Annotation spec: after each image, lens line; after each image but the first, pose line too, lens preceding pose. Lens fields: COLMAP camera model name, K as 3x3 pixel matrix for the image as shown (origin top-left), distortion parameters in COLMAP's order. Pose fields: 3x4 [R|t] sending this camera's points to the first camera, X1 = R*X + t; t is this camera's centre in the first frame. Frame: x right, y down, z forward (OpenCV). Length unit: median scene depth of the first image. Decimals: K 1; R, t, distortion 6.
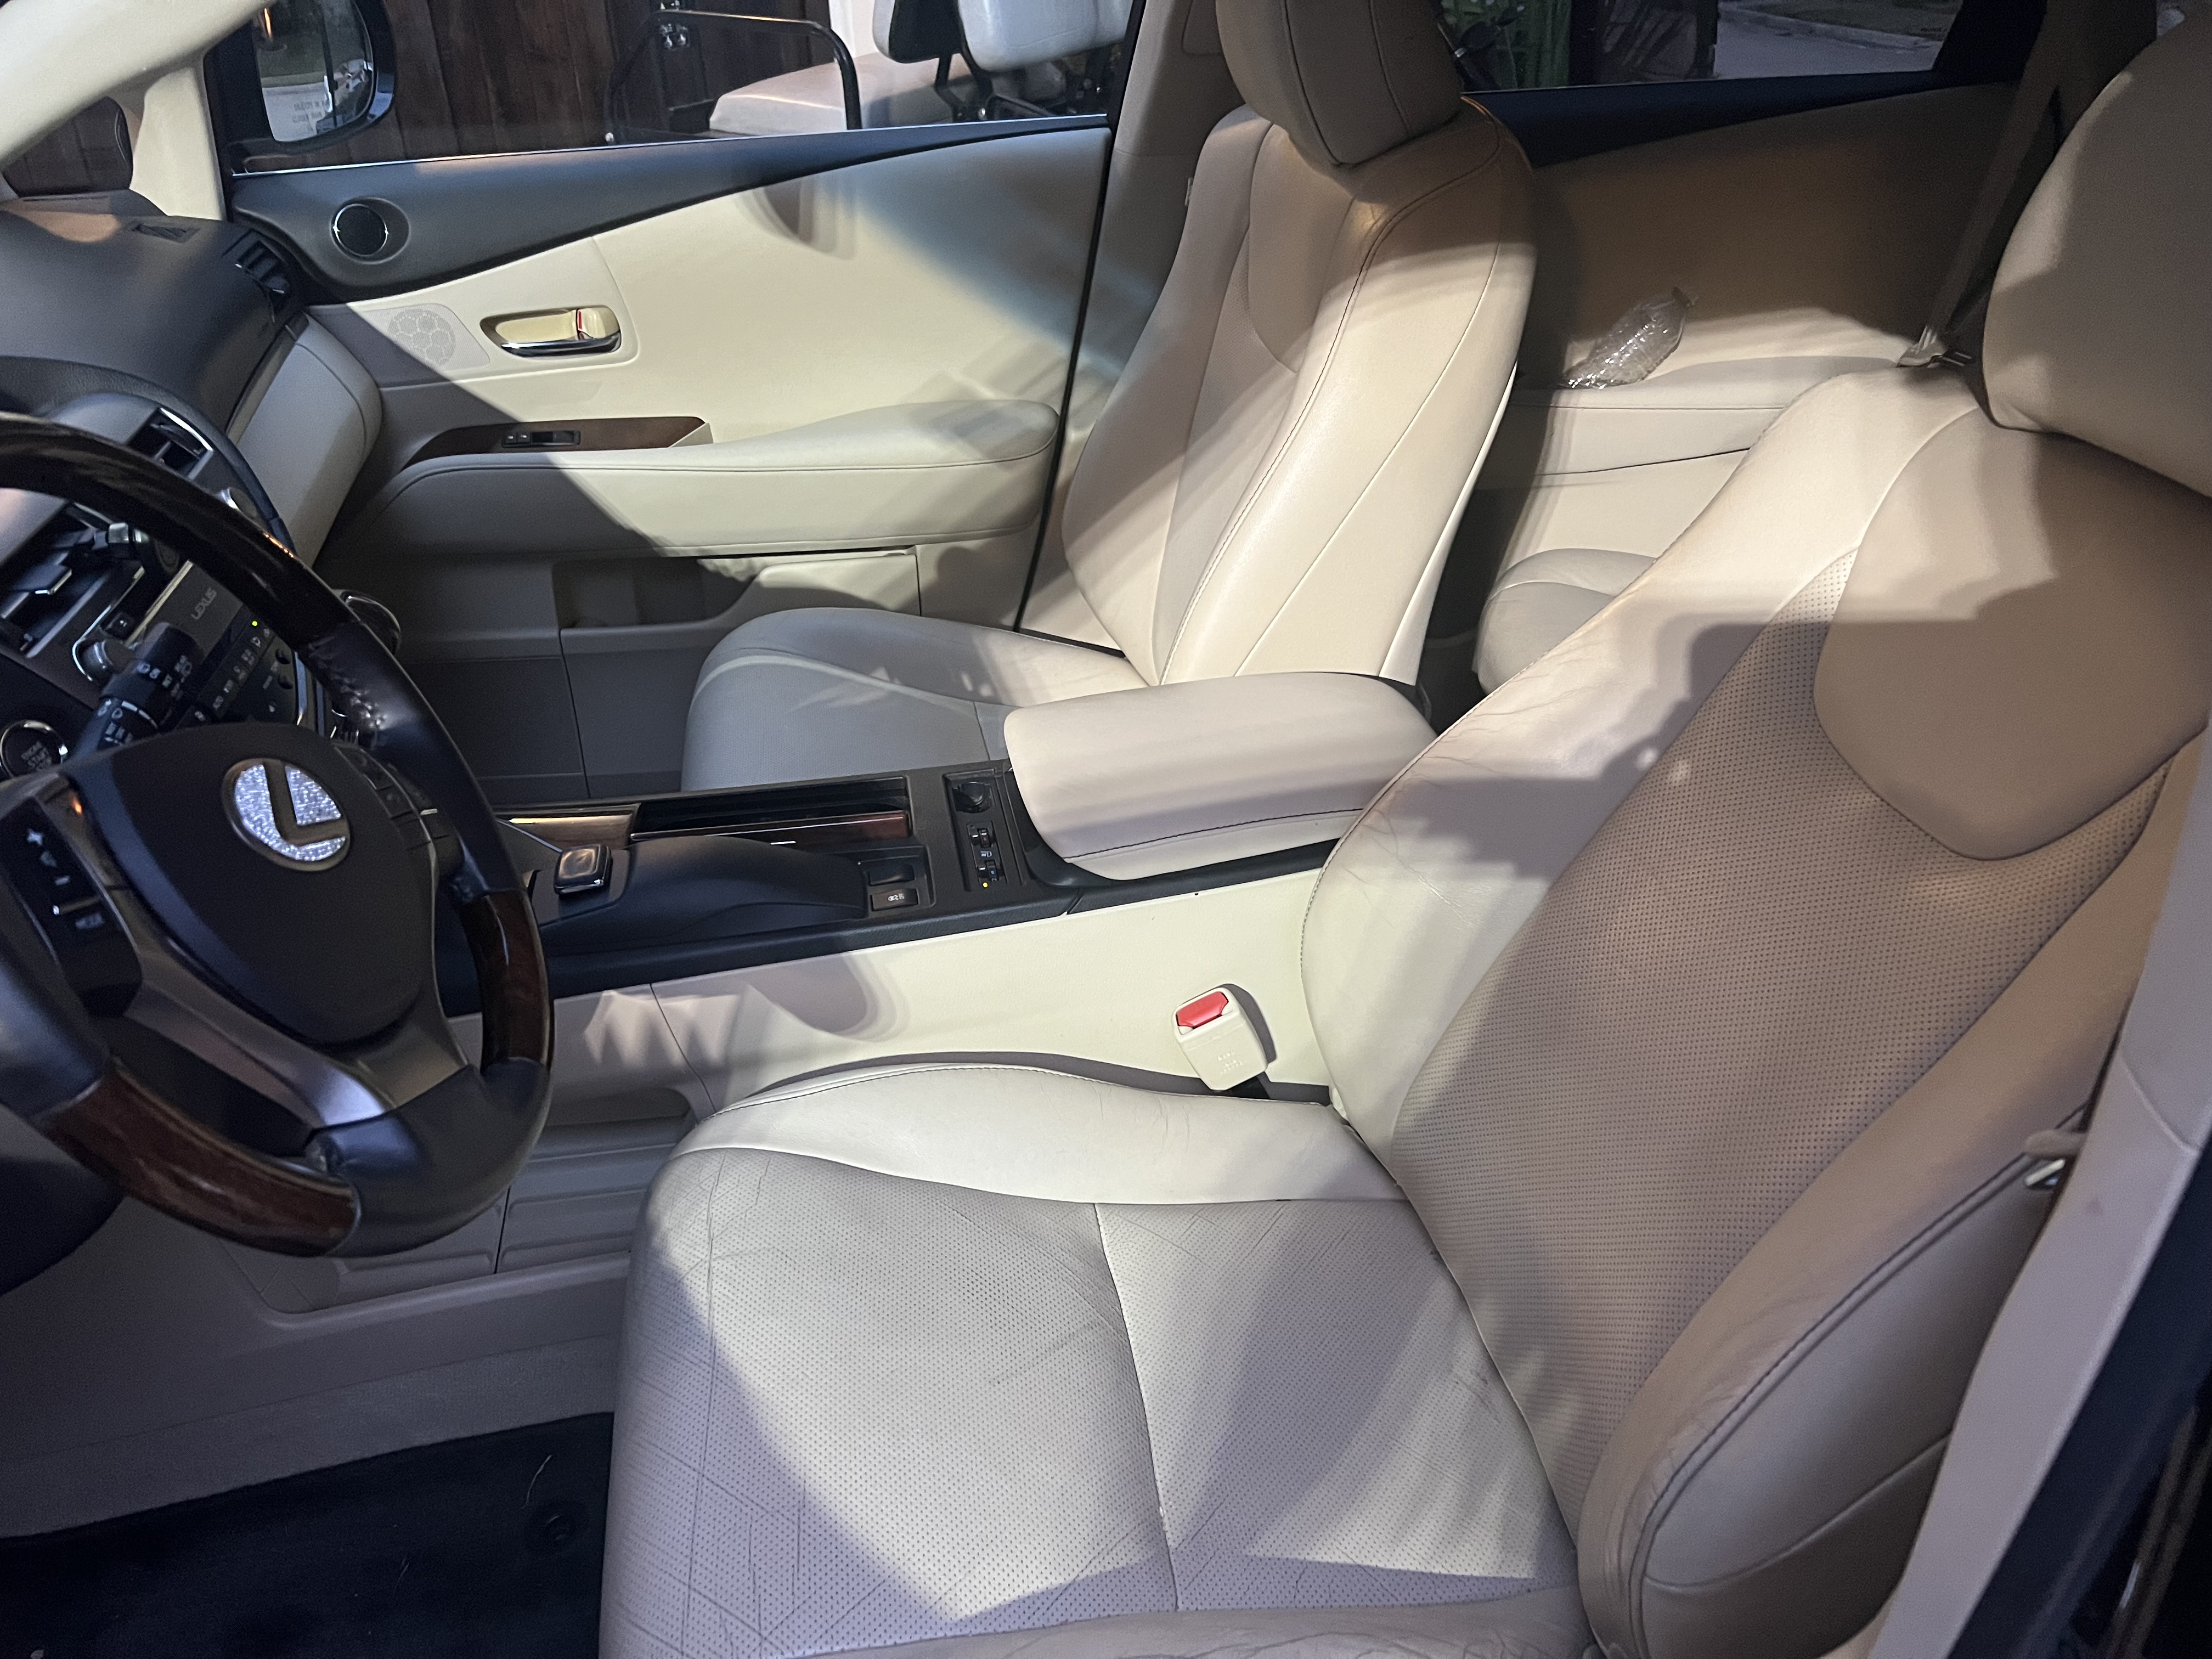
lens RADIAL K [[1669.2, 0, 1106.0], [0, 1669.2, 829.5], [0, 0, 1]] dist [0.038196, -0.060134]
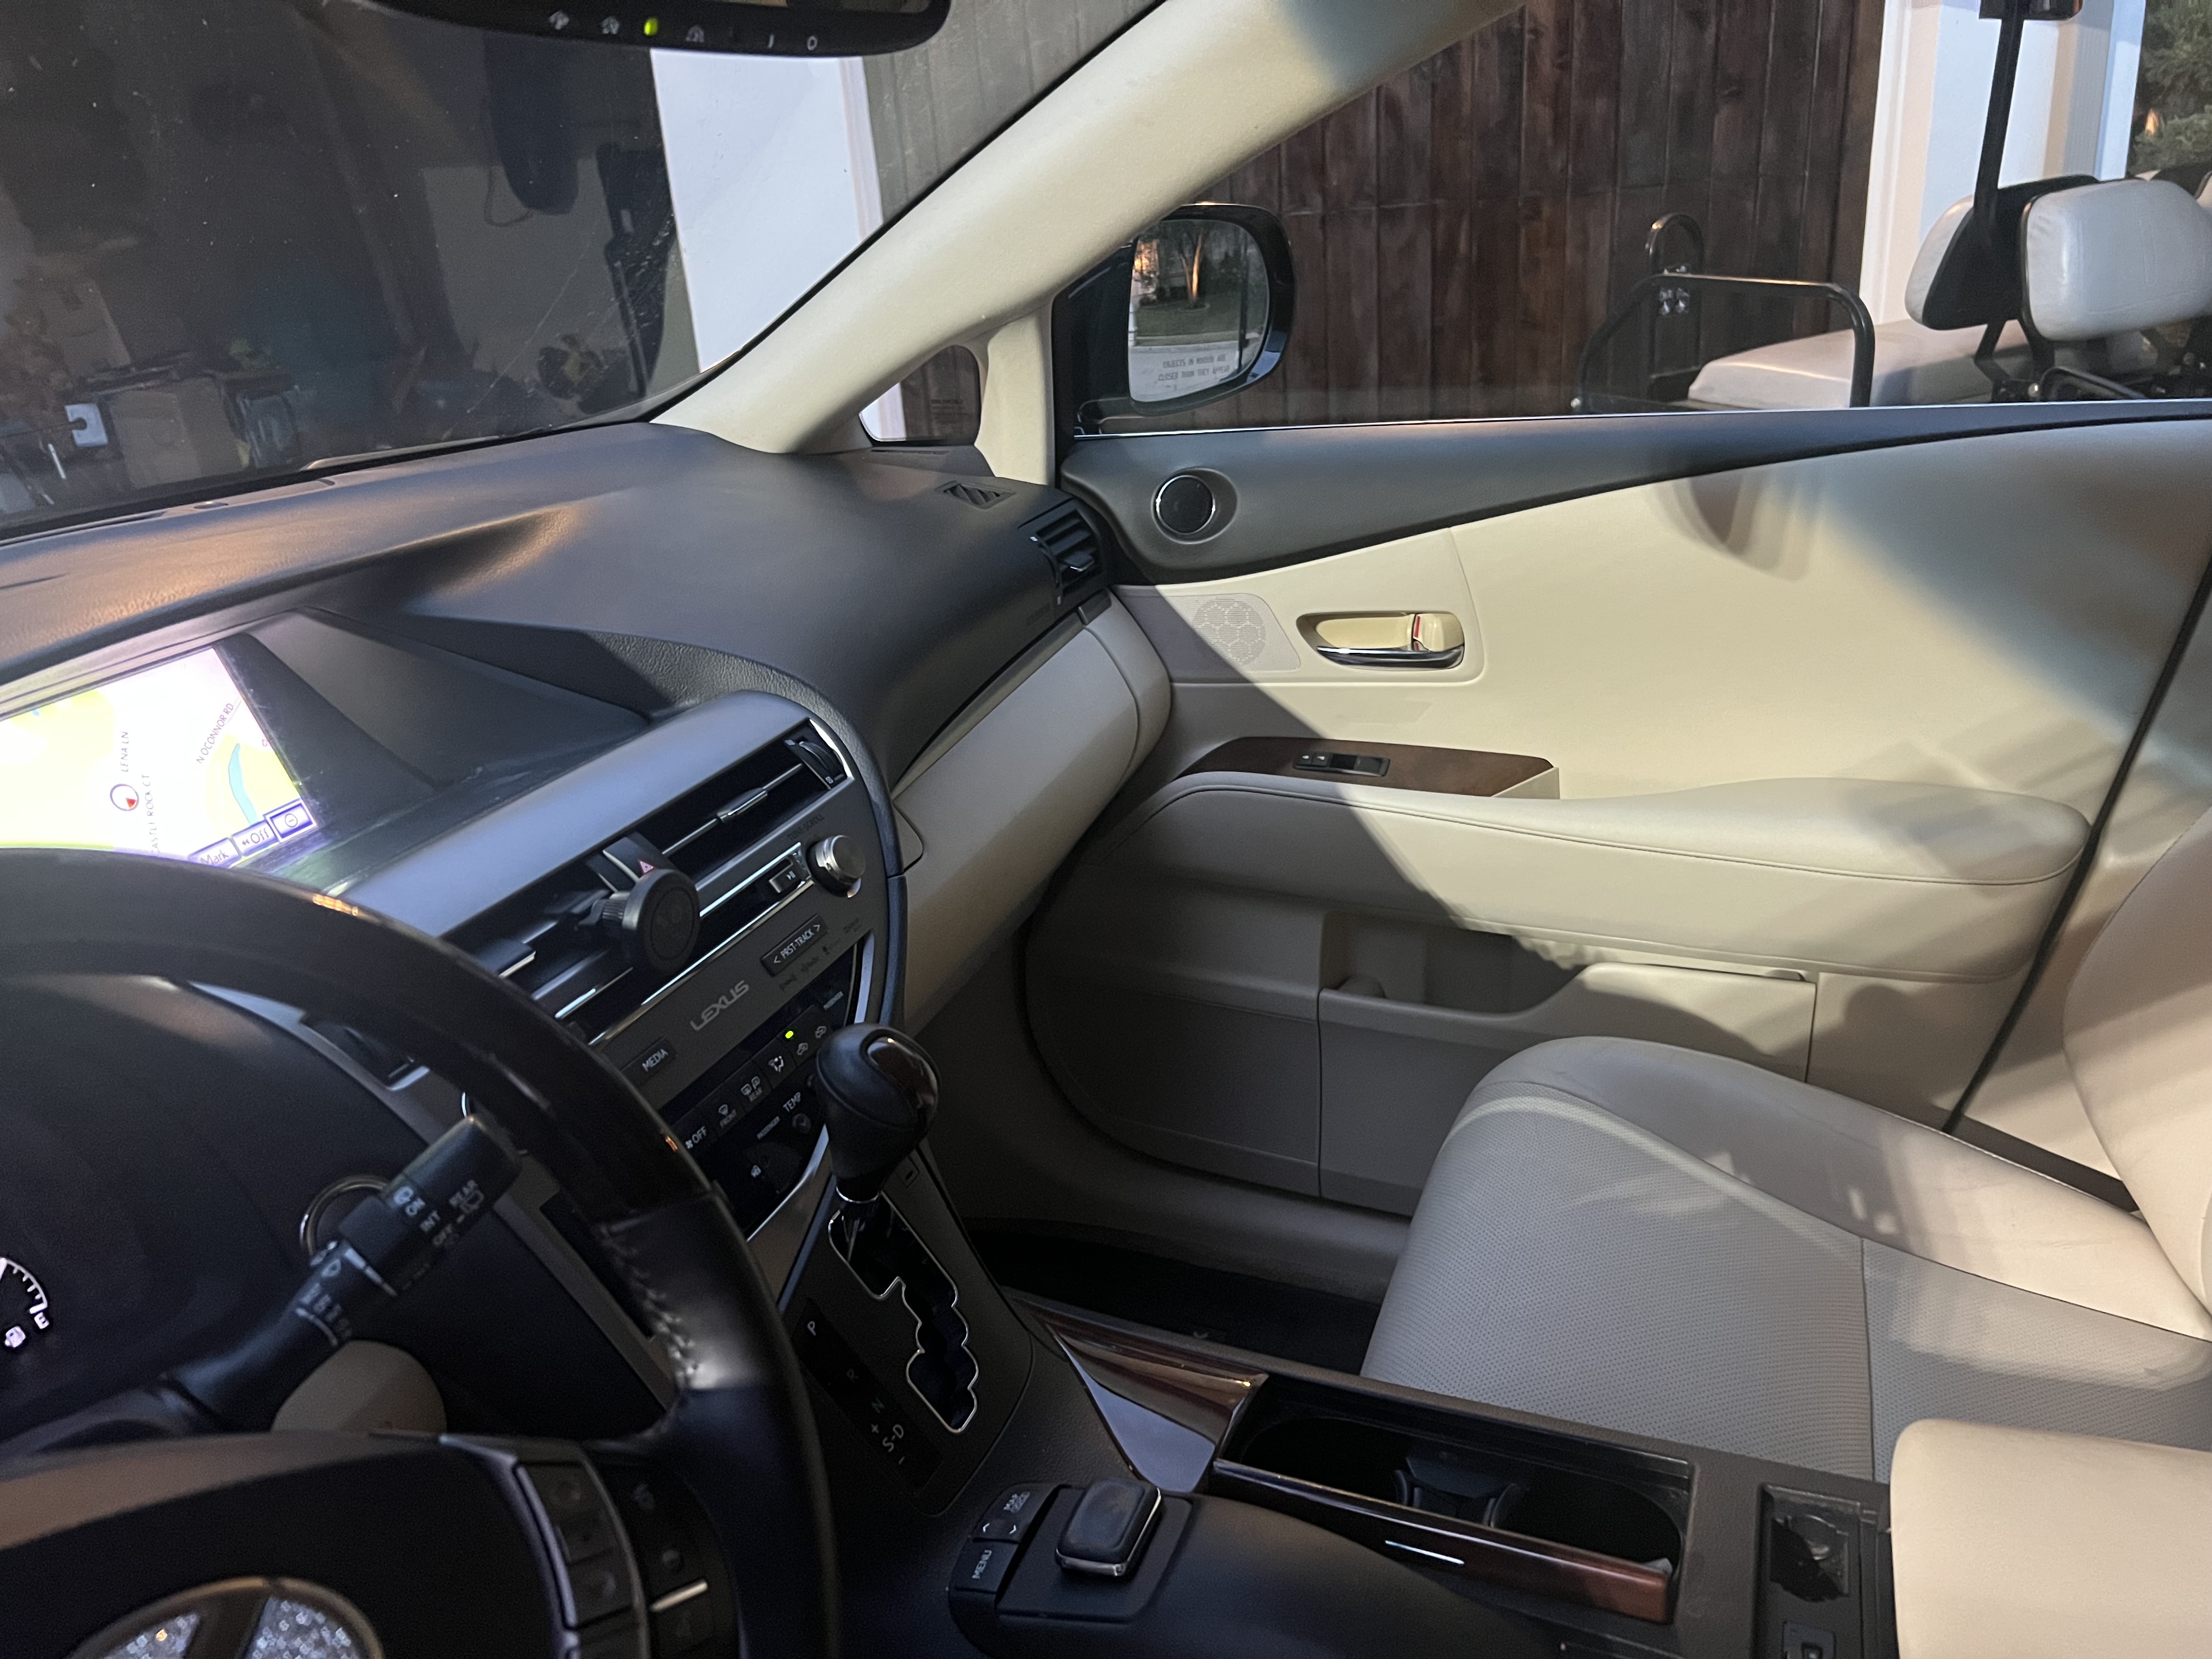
lens RADIAL K [[1615.6, 0, 1106.0], [0, 1615.6, 829.5], [0, 0, 1]] dist [0.029353, -0.055673]
pose [[0.842665, 0.163727, -0.512942, -0.029166], [-0.230173, 0.970752, -0.068273, -0.121071], [0.486761, 0.175597, 0.855704, 0.283223]]
